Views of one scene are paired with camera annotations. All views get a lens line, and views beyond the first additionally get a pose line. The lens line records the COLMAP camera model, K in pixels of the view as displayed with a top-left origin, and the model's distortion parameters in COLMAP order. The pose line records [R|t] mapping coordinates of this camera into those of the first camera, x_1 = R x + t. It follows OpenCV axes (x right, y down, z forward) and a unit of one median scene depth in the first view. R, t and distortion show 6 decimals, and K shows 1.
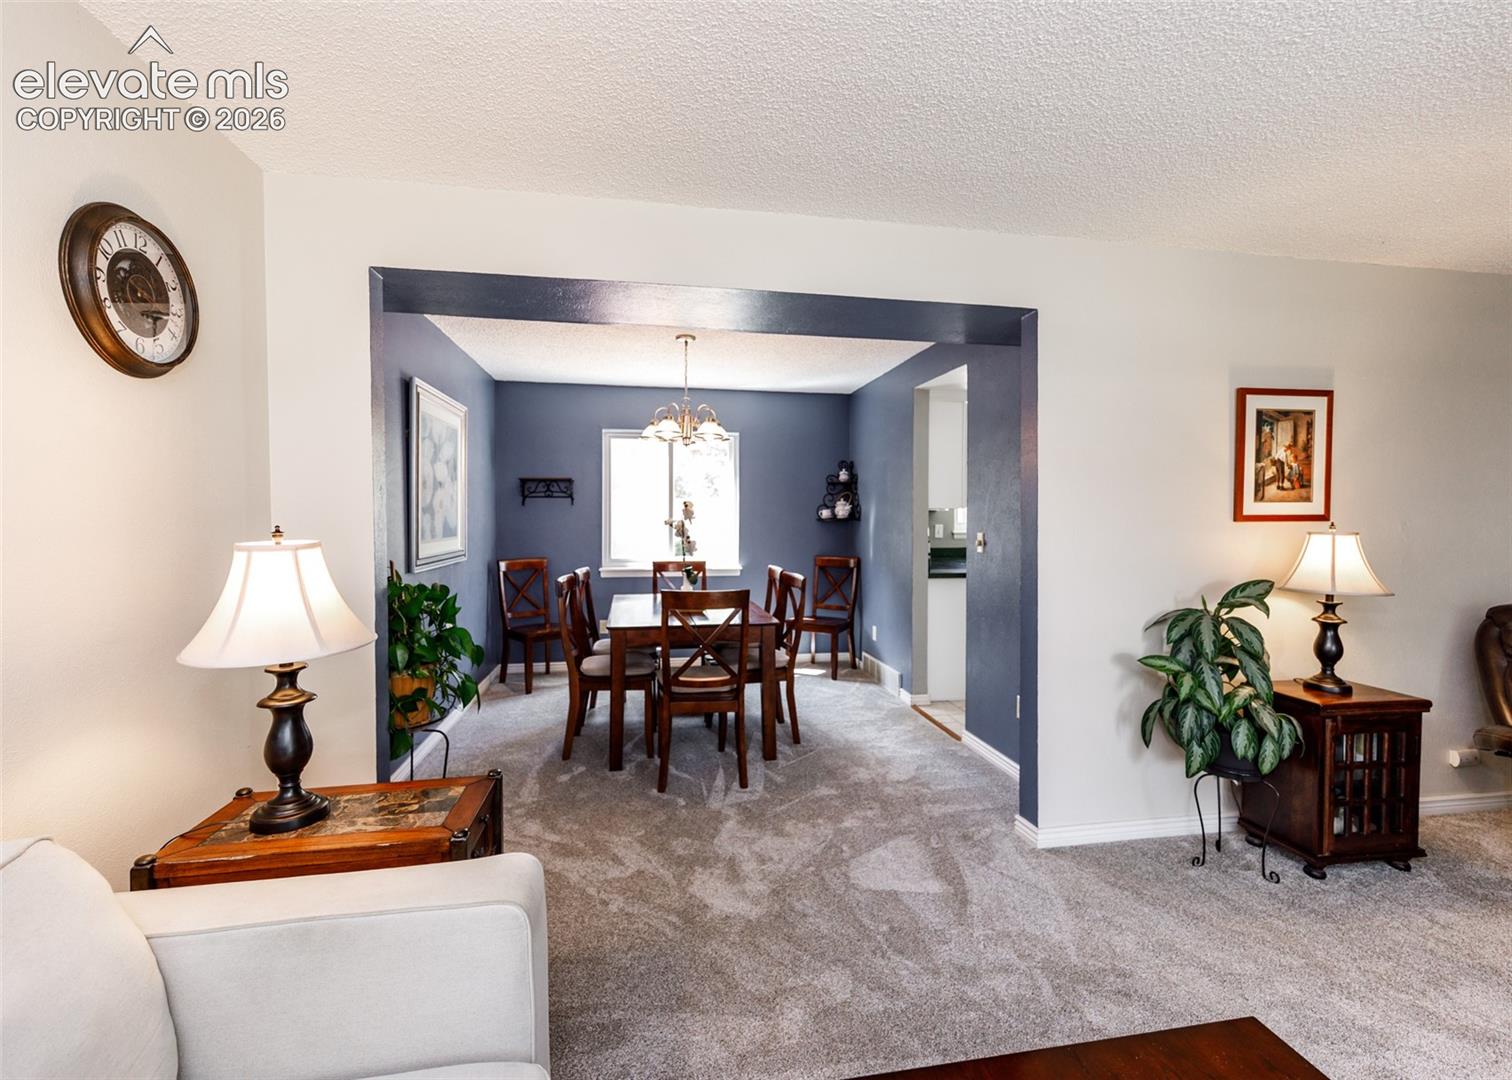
lens RADIAL K [[654.4, 0, 761.5], [0, 654.4, 529.6], [0, 0, 1]] dist [0.008495, -0.001344]
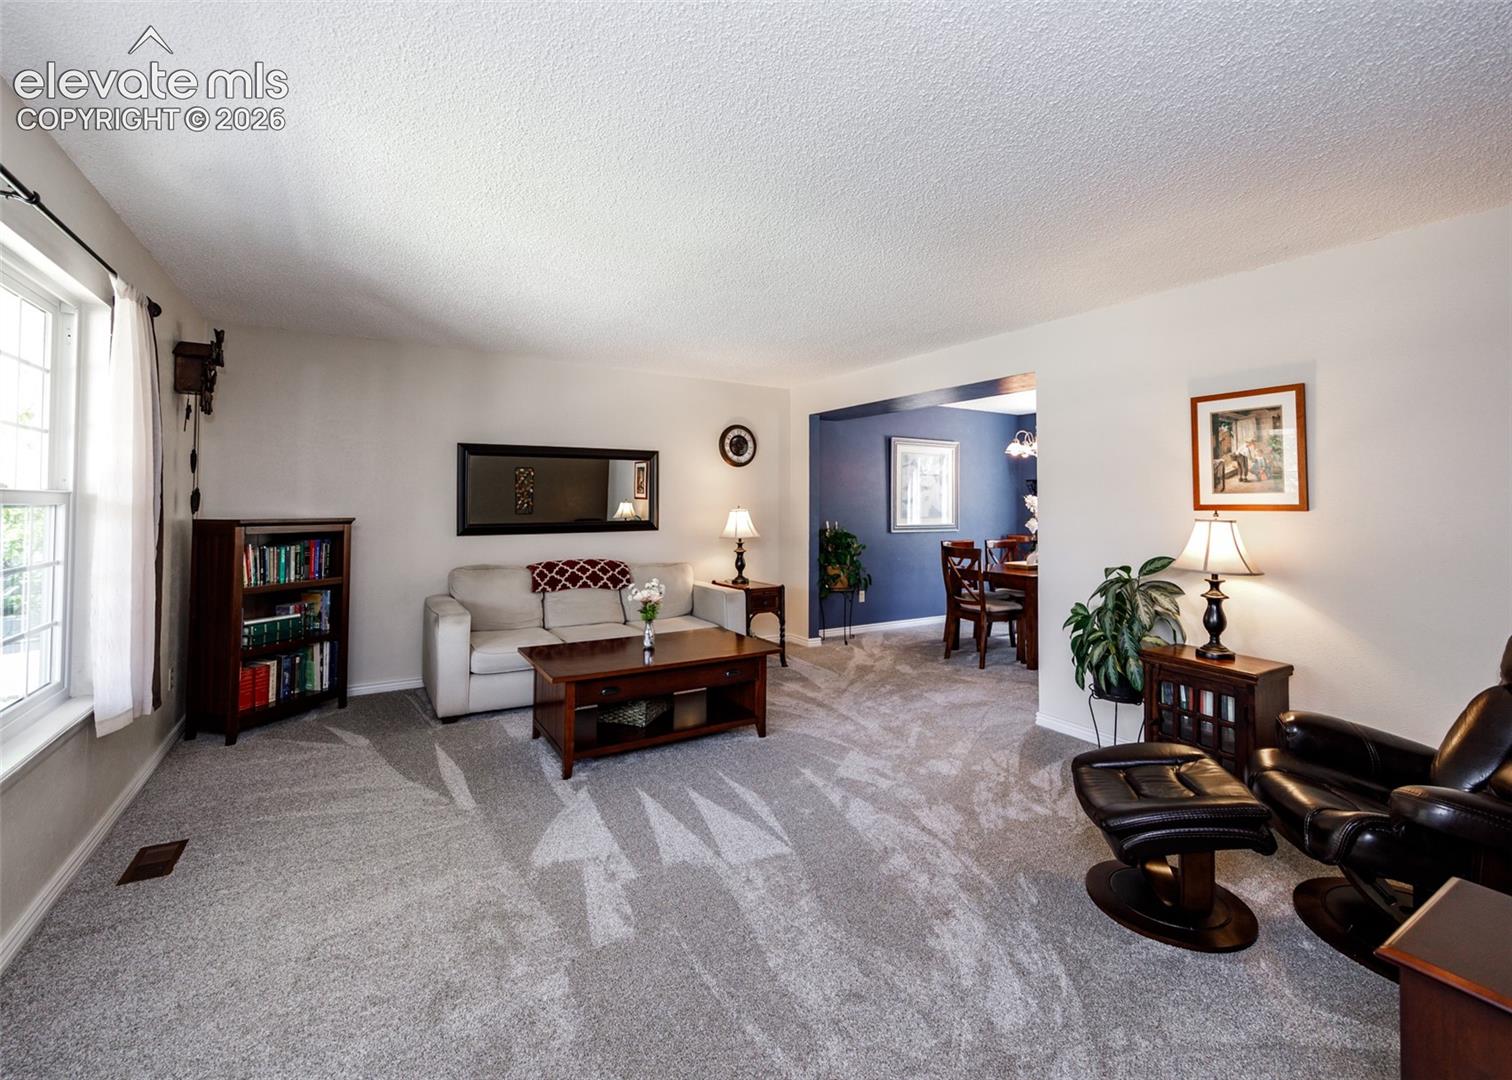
lens RADIAL K [[654.4, 0, 762.8], [0, 654.4, 491.0], [0, 0, 1]] dist [0.008495, -0.001344]
pose [[0.365052, -0.016369, -0.930843, 1.505426], [-0.027587, 0.999216, -0.028391, 0.008036], [0.930578, 0.036044, 0.364314, -0.146106]]
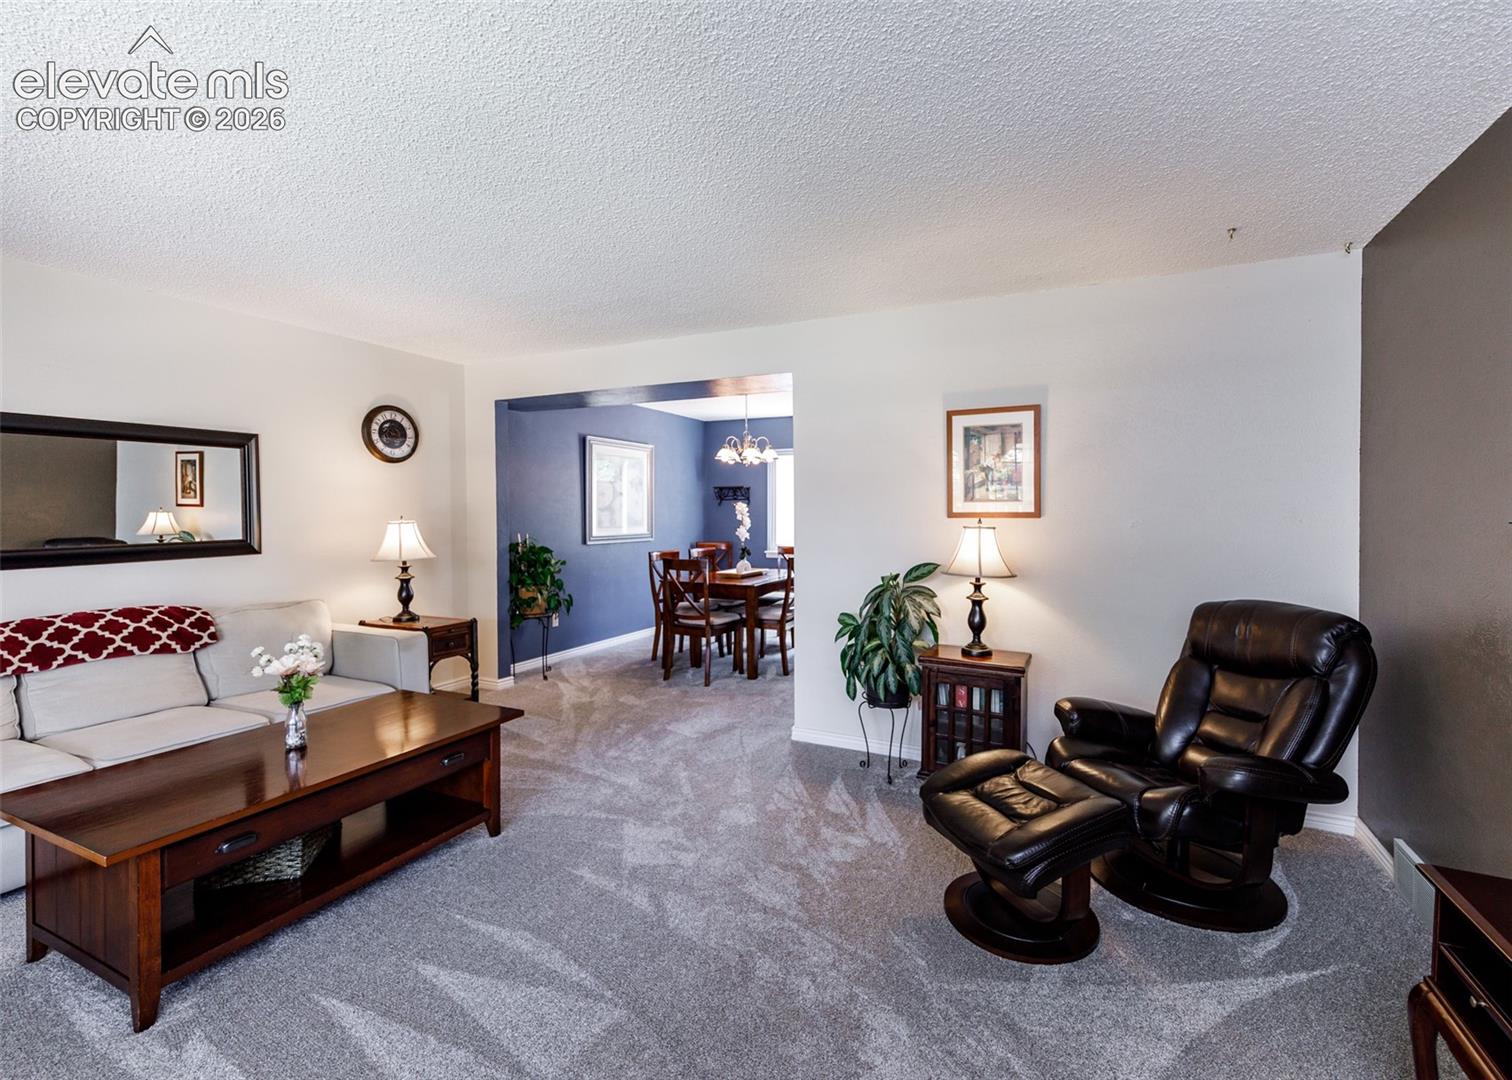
lens RADIAL K [[654.4, 0, 785.3], [0, 654.4, 527.5], [0, 0, 1]] dist [0.008495, -0.001344]
pose [[0.818750, 0.014630, -0.573963, 1.161791], [-0.014126, 0.999886, 0.005336, 0.004174], [0.573976, 0.003739, 0.818864, -0.193100]]
